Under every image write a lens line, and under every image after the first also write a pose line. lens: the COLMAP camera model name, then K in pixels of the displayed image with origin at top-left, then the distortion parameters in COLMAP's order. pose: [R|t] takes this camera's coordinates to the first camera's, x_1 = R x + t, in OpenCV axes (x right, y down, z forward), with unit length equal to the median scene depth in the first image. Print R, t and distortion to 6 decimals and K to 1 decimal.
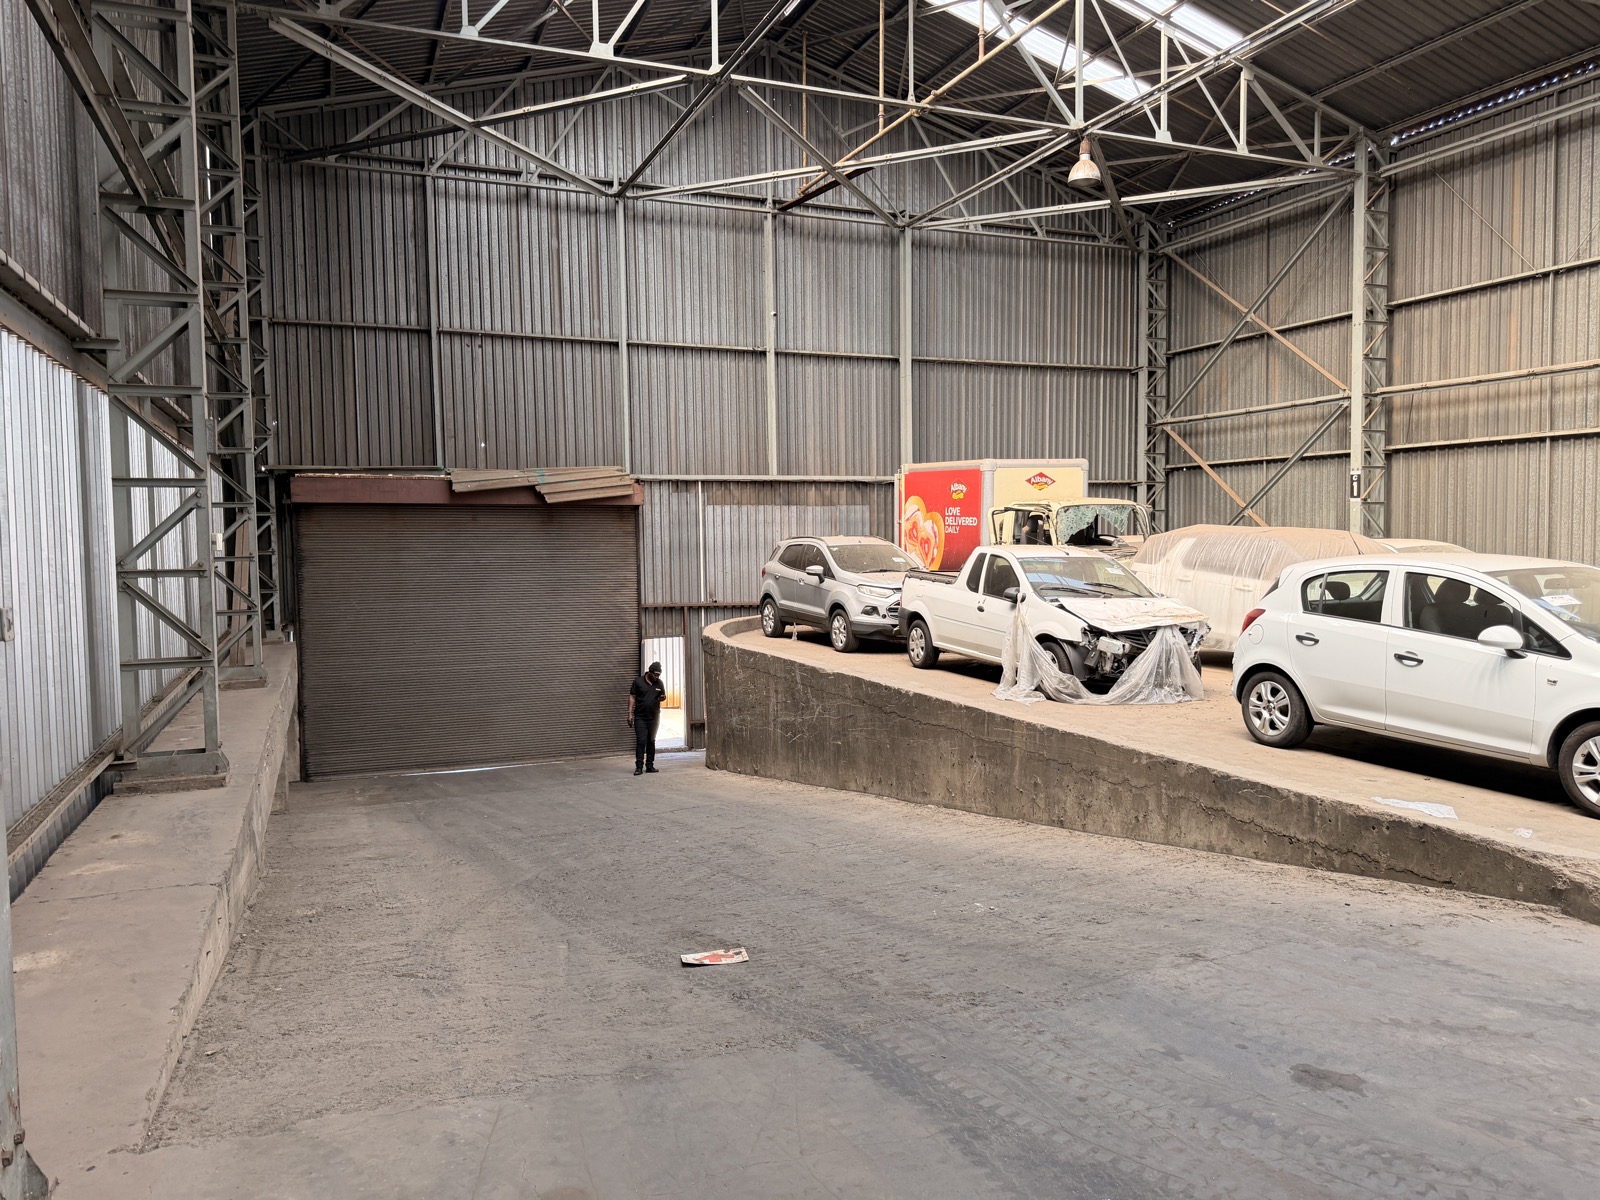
lens RADIAL K [[1128.5, 0, 799.5], [0, 1128.5, 600.4], [0, 0, 1]] dist [0.032805, -0.041050]
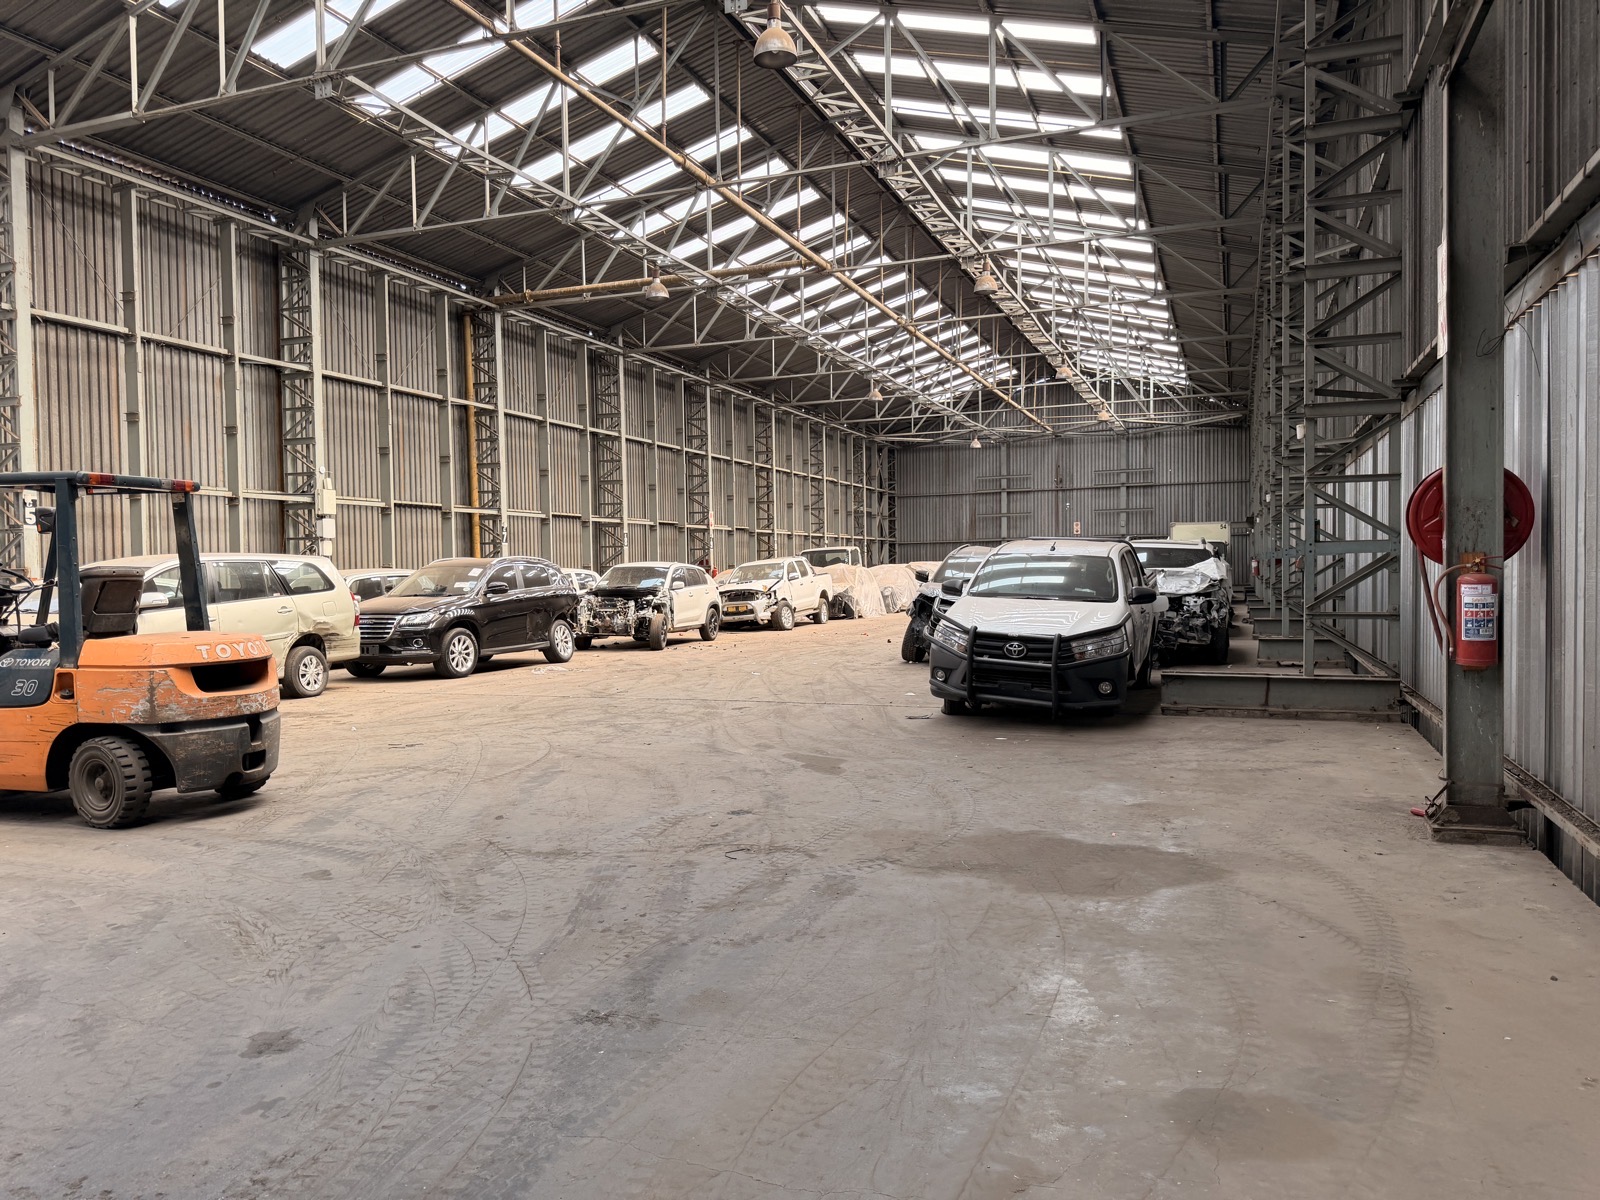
lens RADIAL K [[1128.5, 0, 800.6], [0, 1128.5, 600.9], [0, 0, 1]] dist [0.032805, -0.041050]
pose [[-0.722077, 0.000155, 0.691813, -0.576680], [0.063507, 0.995792, 0.066062, -0.007914], [-0.688892, 0.091637, -0.719049, 1.365960]]
